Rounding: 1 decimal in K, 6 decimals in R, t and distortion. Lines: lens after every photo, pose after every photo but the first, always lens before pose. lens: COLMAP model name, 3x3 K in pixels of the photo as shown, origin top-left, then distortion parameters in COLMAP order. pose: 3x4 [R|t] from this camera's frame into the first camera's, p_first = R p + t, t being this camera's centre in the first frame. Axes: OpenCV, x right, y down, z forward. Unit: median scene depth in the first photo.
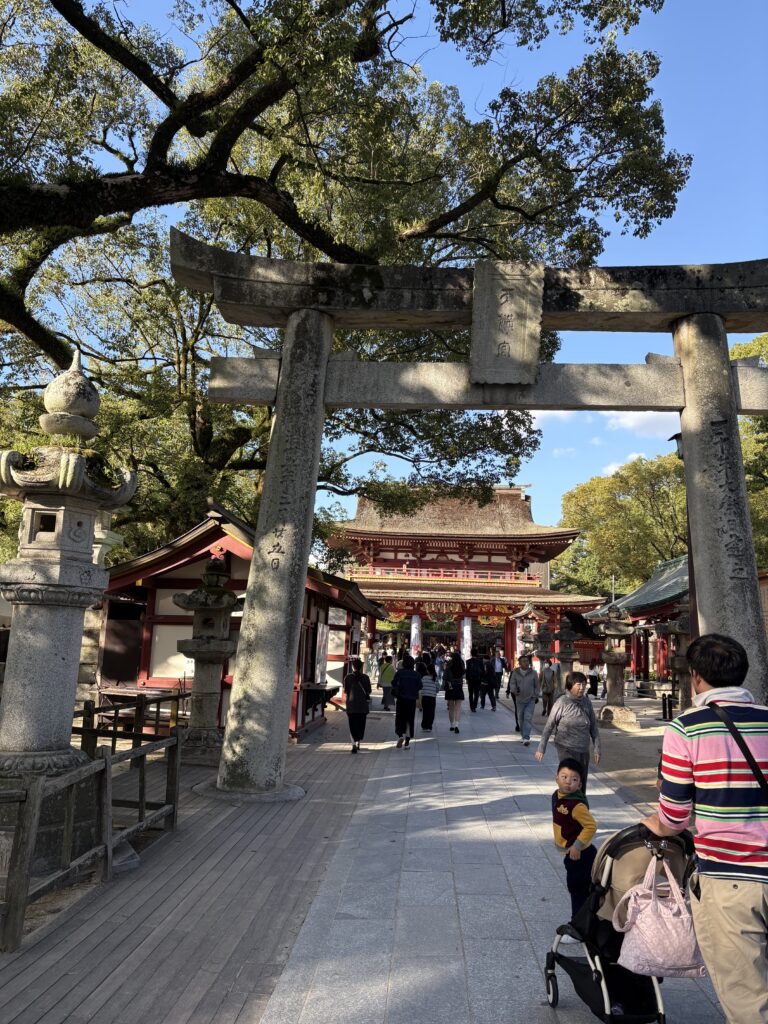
lens RADIAL K [[641.7, 0, 384.0], [0, 641.7, 512.0], [0, 0, 1]] dist [-0.000987, -0.000043]
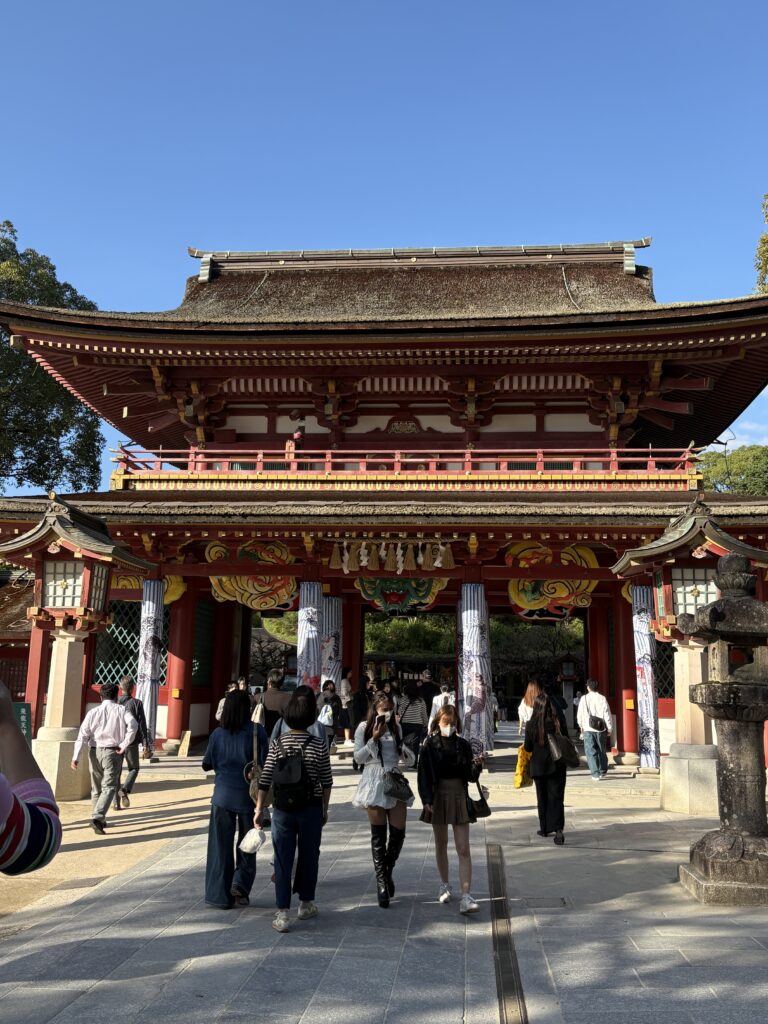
lens RADIAL K [[927.1, 0, 384.0], [0, 927.1, 512.0], [0, 0, 1]] dist [0.007206, 0.001560]
pose [[0.999806, -0.018937, -0.005477, 0.084081], [0.019021, 0.999694, 0.015819, 0.112754], [0.005176, -0.015920, 0.999860, 0.511192]]
